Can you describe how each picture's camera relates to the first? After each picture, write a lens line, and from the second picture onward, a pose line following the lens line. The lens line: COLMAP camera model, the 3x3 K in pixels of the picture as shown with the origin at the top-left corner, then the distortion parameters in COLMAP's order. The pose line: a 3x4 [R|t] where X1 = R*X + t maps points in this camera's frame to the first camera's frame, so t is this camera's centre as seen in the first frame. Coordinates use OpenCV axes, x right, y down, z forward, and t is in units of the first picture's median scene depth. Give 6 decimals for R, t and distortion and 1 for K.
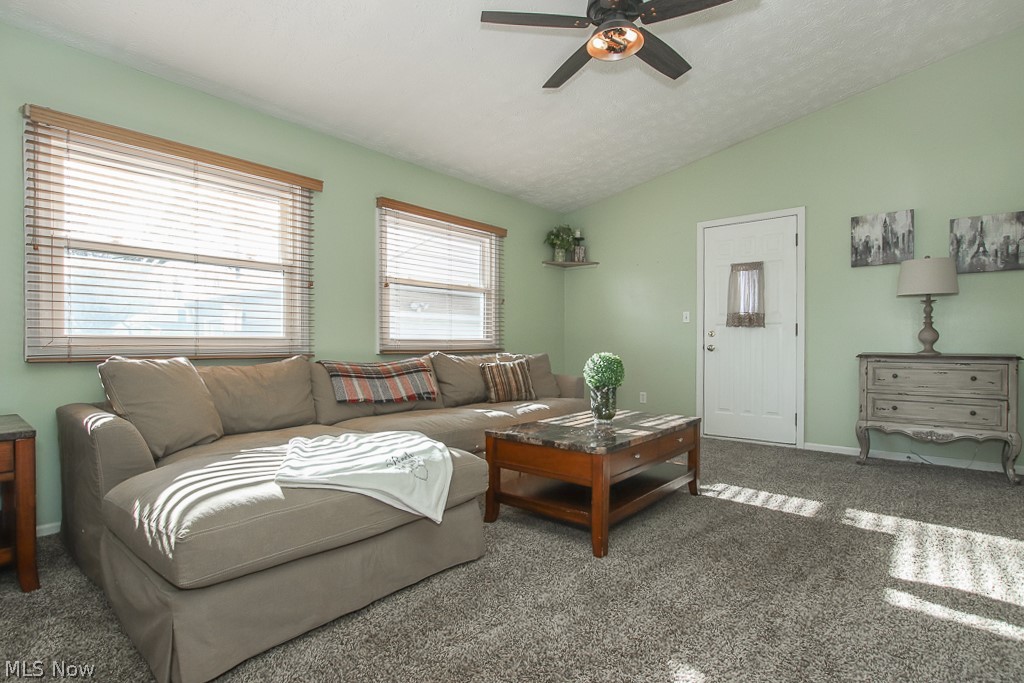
lens RADIAL K [[487.2, 0, 512.0], [0, 487.2, 341.5], [0, 0, 1]] dist [-0.000194, -0.000052]
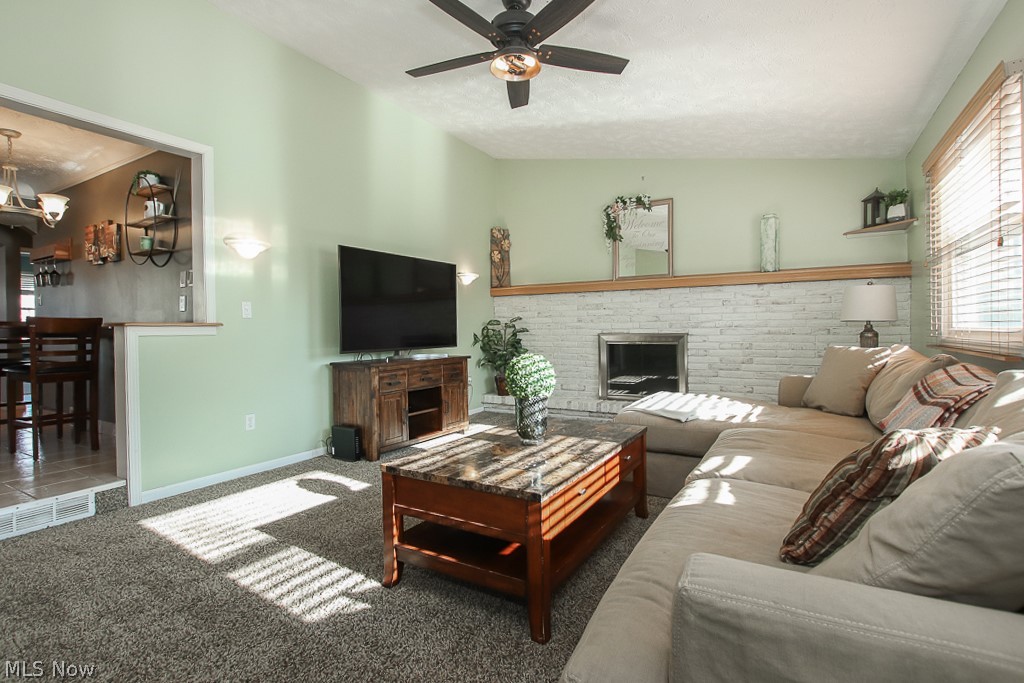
lens RADIAL K [[487.2, 0, 512.0], [0, 487.2, 341.5], [0, 0, 1]] dist [-0.000194, -0.000052]
pose [[-0.984622, 0.013512, -0.174173, 0.384547], [0.010405, 0.999770, 0.018740, -0.010616], [0.174386, 0.016640, -0.984537, 1.915012]]
